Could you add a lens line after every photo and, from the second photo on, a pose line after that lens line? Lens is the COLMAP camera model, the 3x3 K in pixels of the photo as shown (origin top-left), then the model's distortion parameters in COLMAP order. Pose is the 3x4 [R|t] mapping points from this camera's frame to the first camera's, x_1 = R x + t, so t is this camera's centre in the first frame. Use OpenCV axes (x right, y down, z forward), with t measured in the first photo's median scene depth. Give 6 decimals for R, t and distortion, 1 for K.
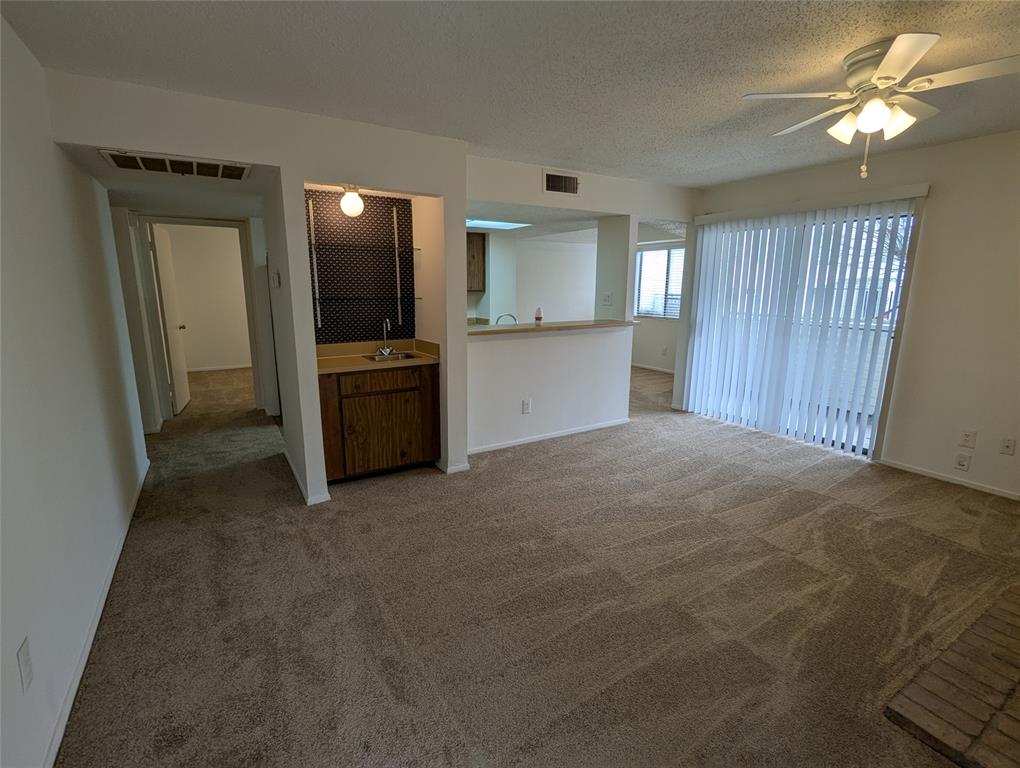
lens RADIAL K [[481.7, 0, 510.0], [0, 481.7, 384.0], [0, 0, 1]] dist [-0.005813, 0.001002]
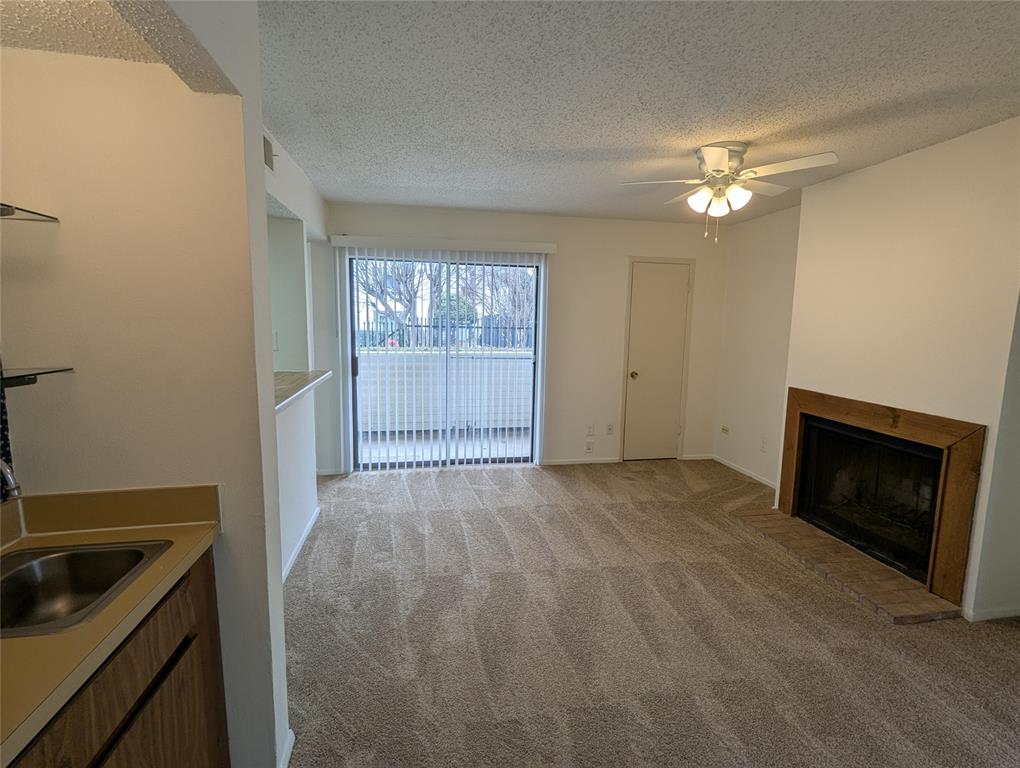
lens RADIAL K [[481.7, 0, 510.0], [0, 481.7, 384.0], [0, 0, 1]] dist [-0.005813, 0.001002]
pose [[0.359713, -0.125927, 0.924526, -0.343746], [0.175681, 0.982270, 0.065439, -0.124582], [-0.916375, 0.138882, 0.375458, 0.548378]]
